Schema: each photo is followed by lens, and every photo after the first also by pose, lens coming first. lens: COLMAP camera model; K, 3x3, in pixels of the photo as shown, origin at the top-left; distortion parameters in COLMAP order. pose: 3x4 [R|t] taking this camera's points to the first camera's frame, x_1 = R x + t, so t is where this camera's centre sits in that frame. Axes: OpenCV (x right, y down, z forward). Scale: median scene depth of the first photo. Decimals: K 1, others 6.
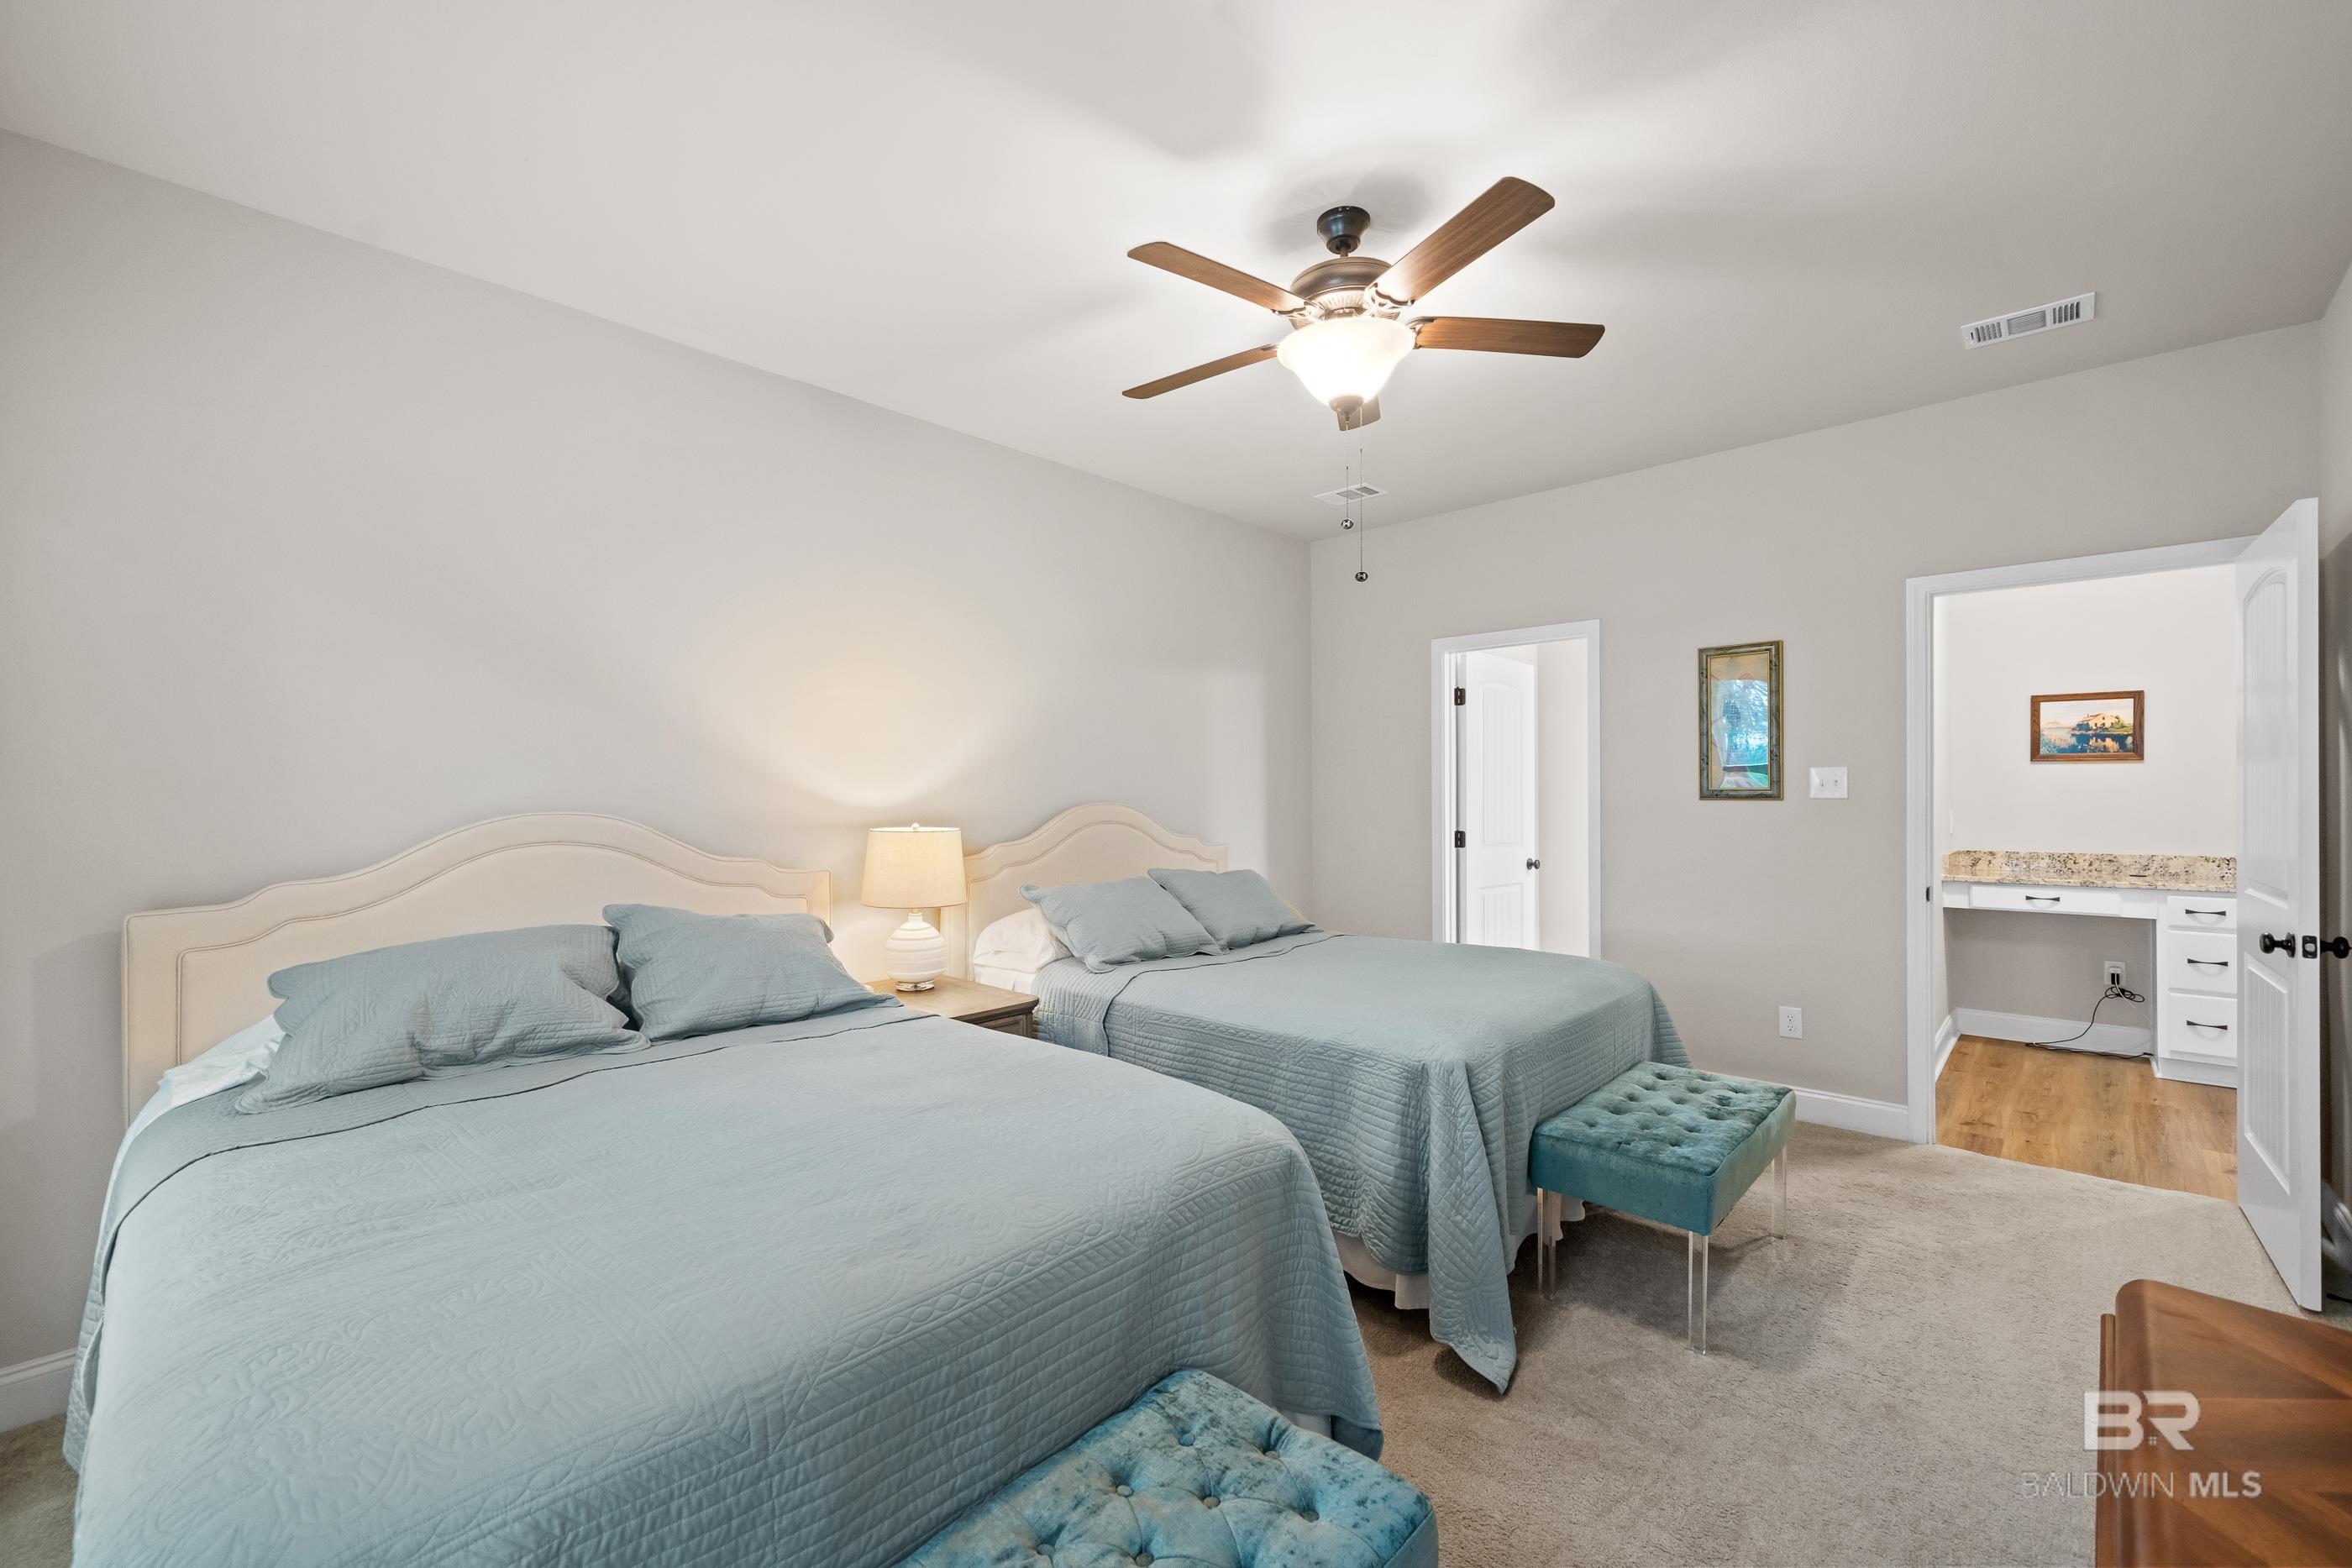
lens RADIAL K [[940.2, 0, 1177.2], [0, 940.2, 787.4], [0, 0, 1]] dist [-0.003678, 0.000285]
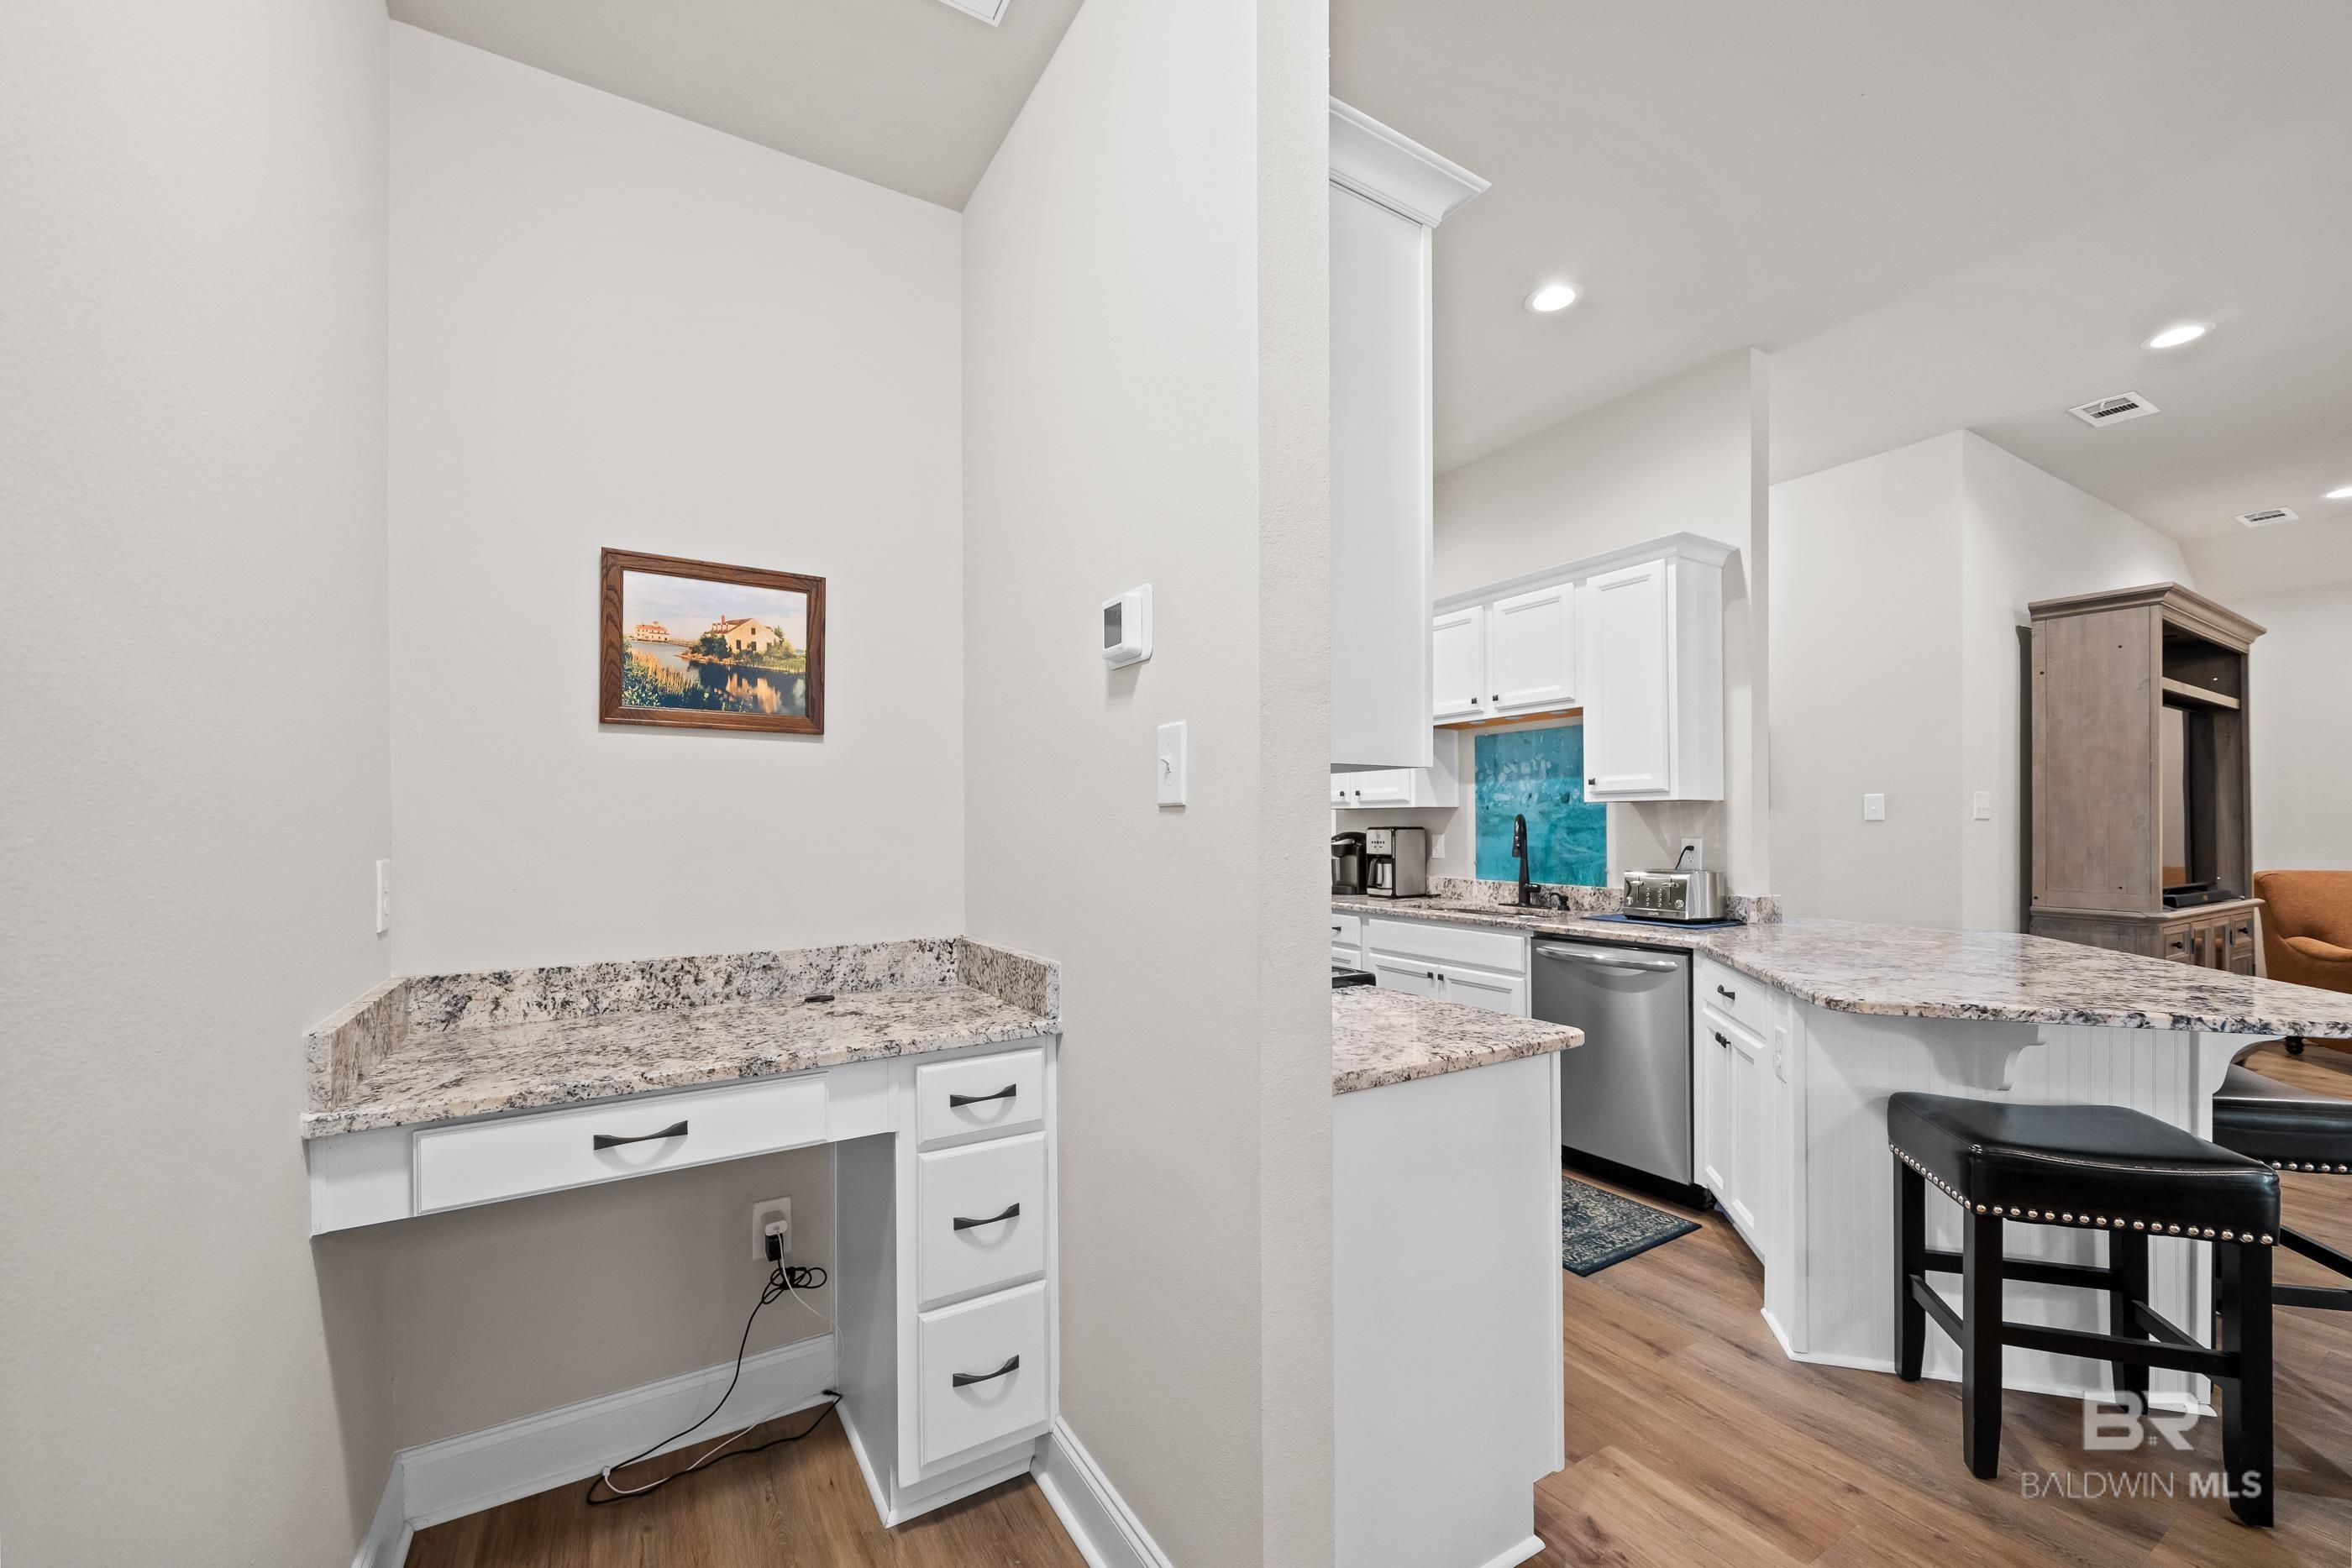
lens RADIAL K [[940.2, 0, 1197.1], [0, 940.2, 827.5], [0, 0, 1]] dist [-0.003678, 0.000285]
pose [[0.243249, 0.003516, 0.969958, 0.626298], [-0.003028, 0.999991, -0.002866, 0.015518], [-0.969959, -0.002240, 0.243257, 0.701932]]
